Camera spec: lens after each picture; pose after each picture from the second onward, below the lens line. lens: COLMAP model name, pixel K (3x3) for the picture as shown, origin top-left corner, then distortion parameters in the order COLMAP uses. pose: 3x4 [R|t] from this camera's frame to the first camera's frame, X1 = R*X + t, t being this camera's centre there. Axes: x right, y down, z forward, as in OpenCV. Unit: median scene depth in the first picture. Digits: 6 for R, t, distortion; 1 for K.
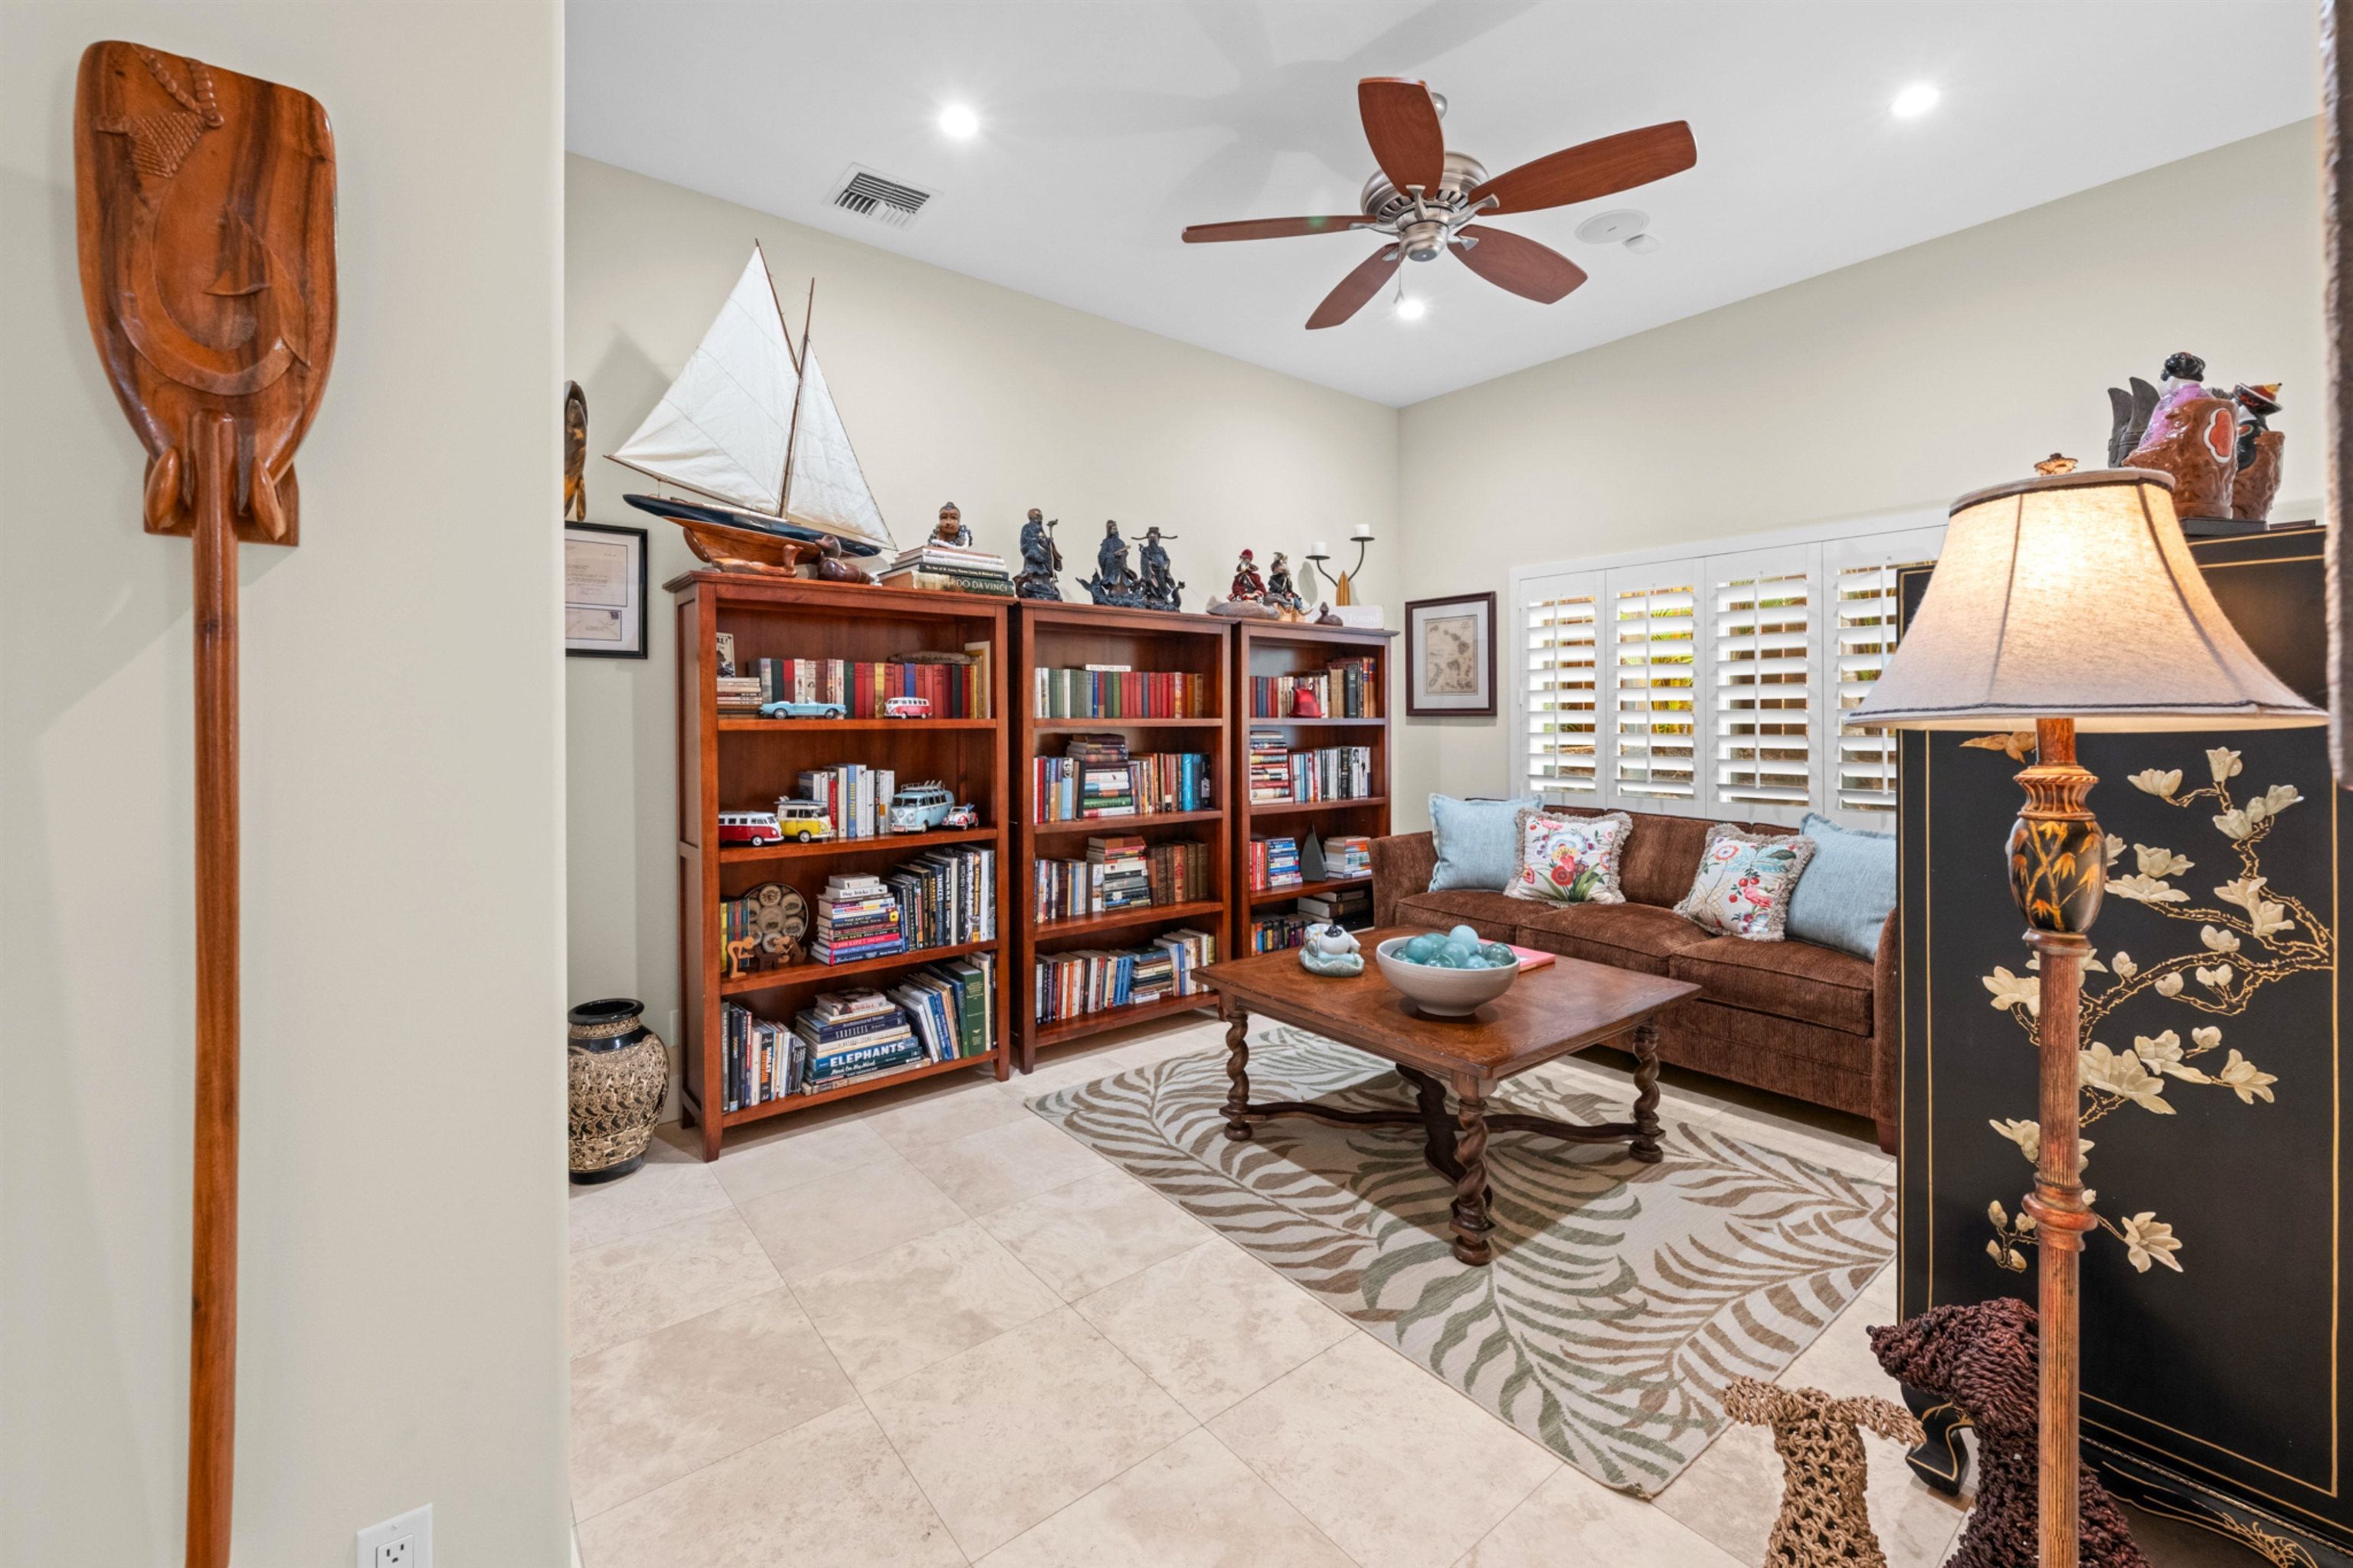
lens RADIAL K [[939.8, 0, 1174.0], [0, 939.8, 725.5], [0, 0, 1]] dist [-0.001200, -0.000316]
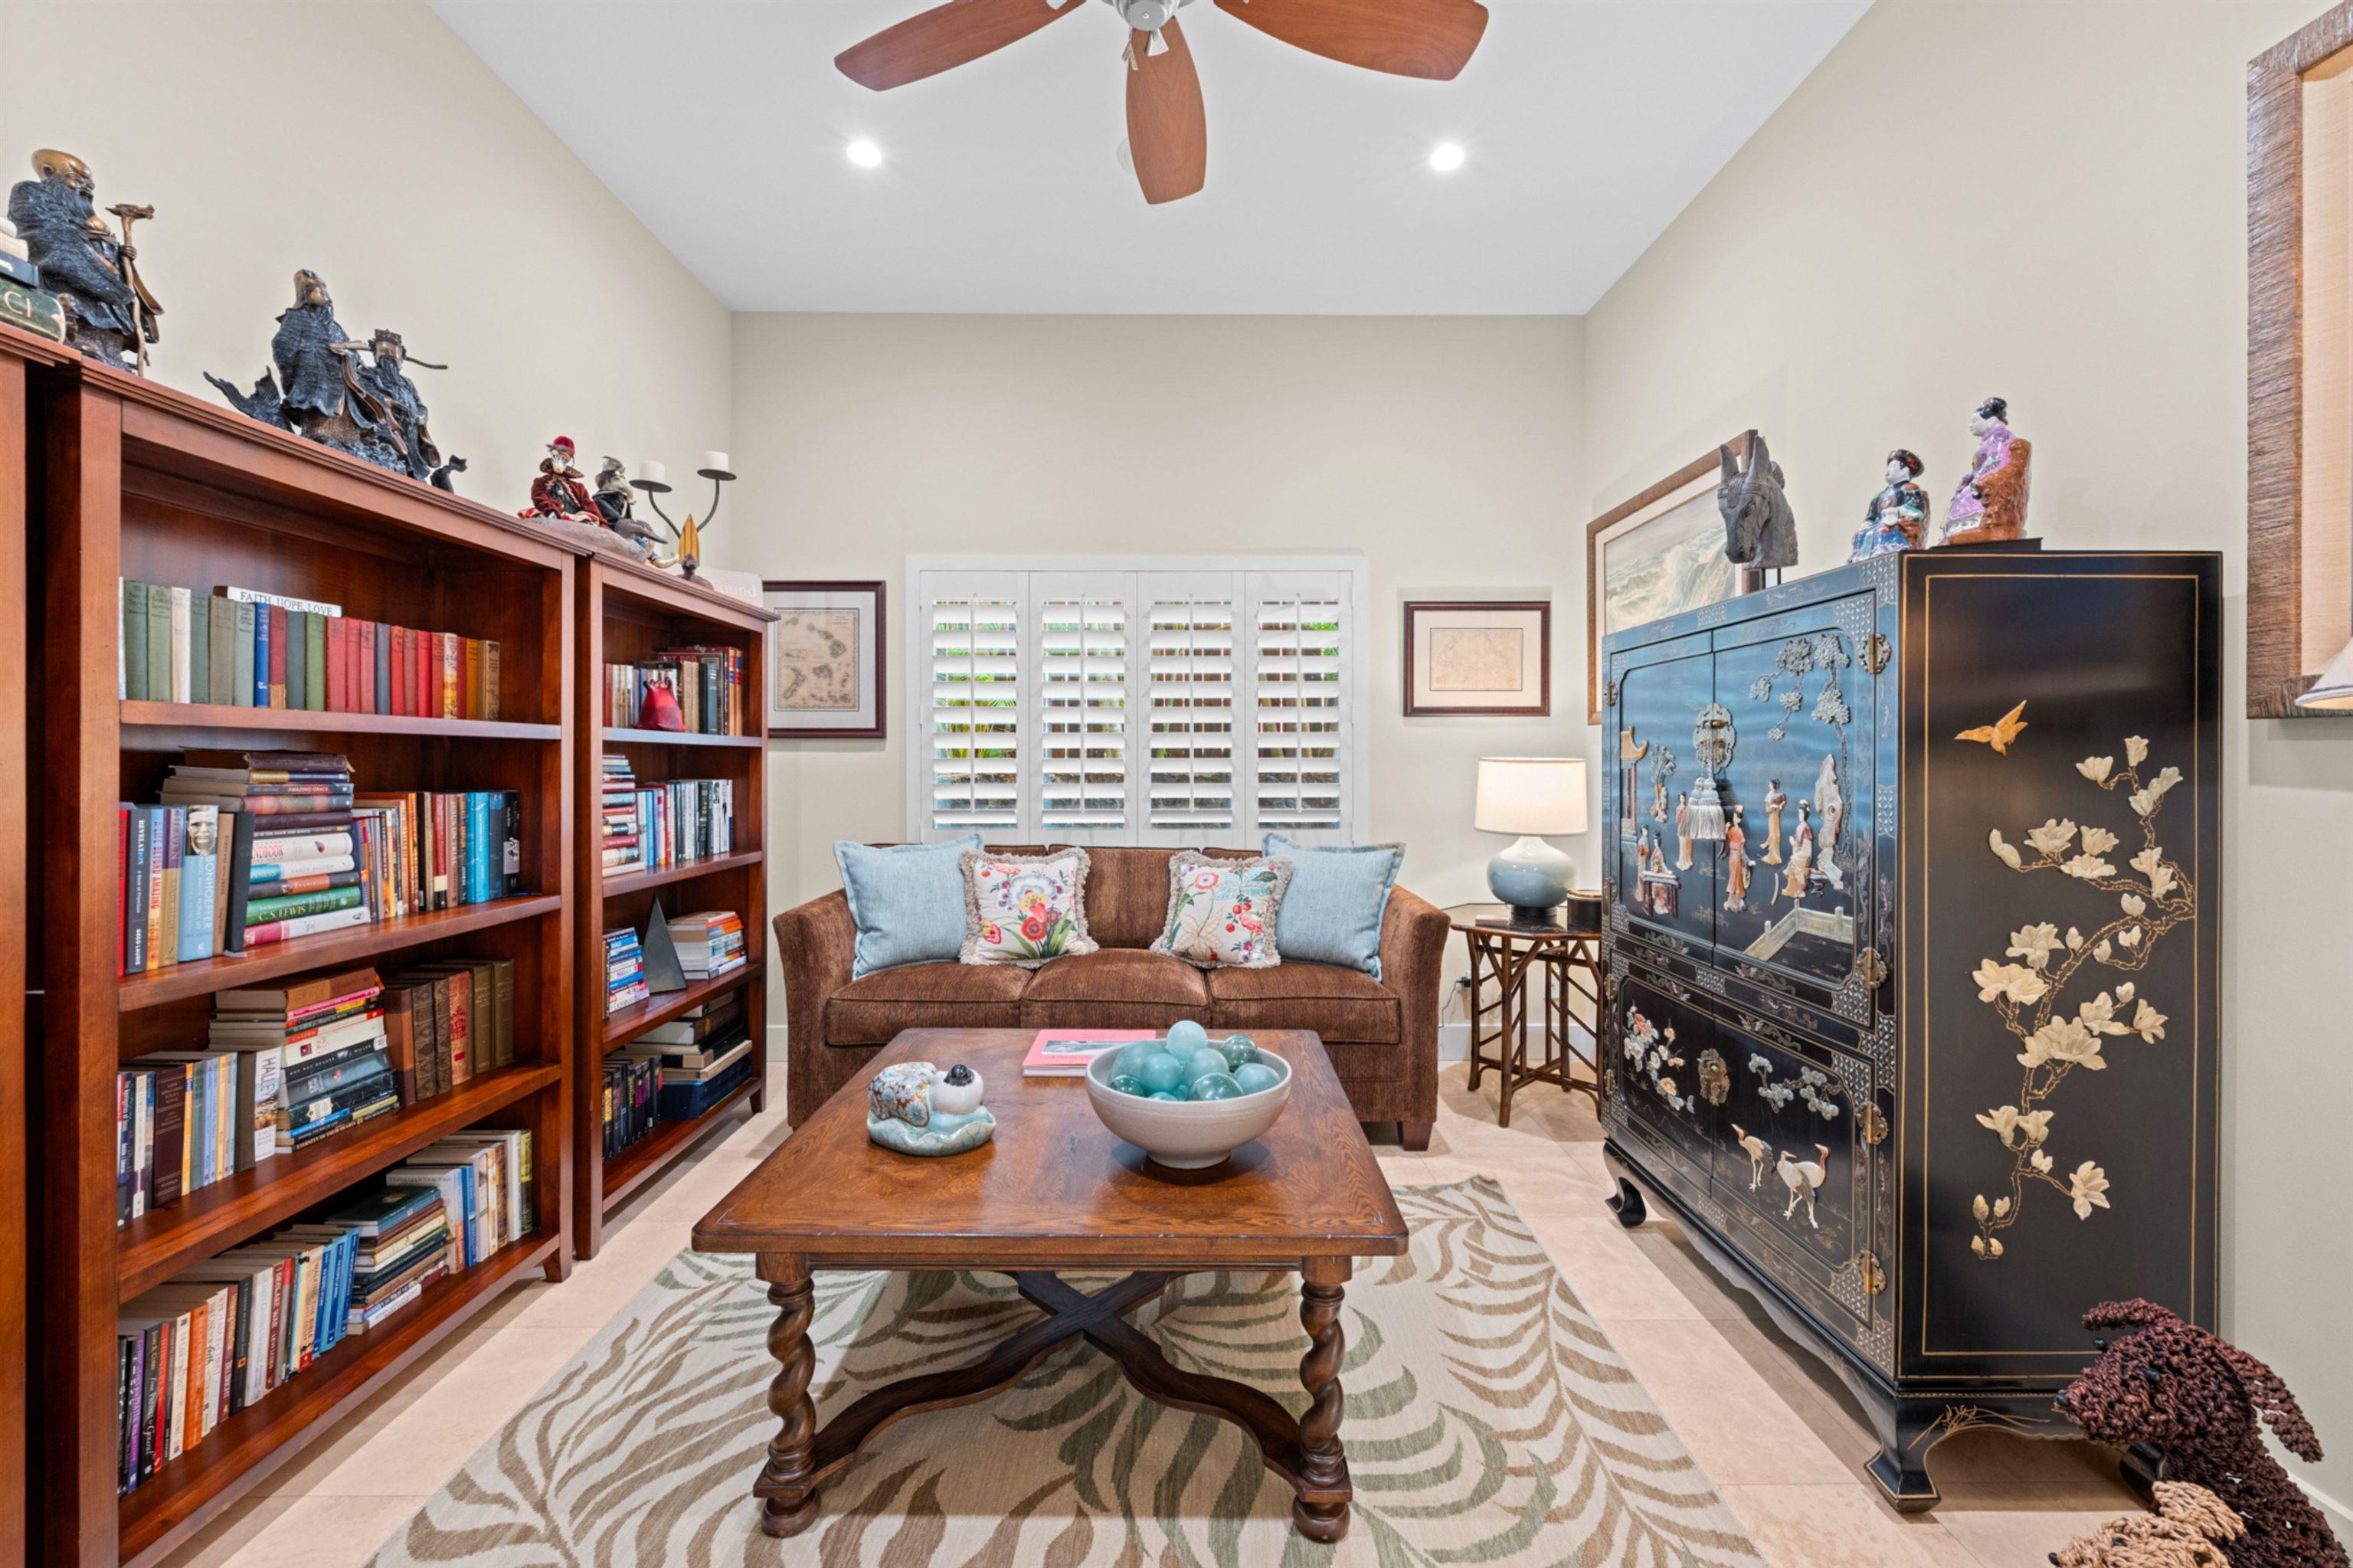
lens RADIAL K [[939.8, 0, 1174.7], [0, 939.8, 762.8], [0, 0, 1]] dist [-0.001200, -0.000316]
pose [[0.614719, 0.001598, 0.788745, -0.167510], [0.003650, 0.999981, -0.004871, 0.019102], [-0.788738, 0.005873, 0.614702, 0.407231]]
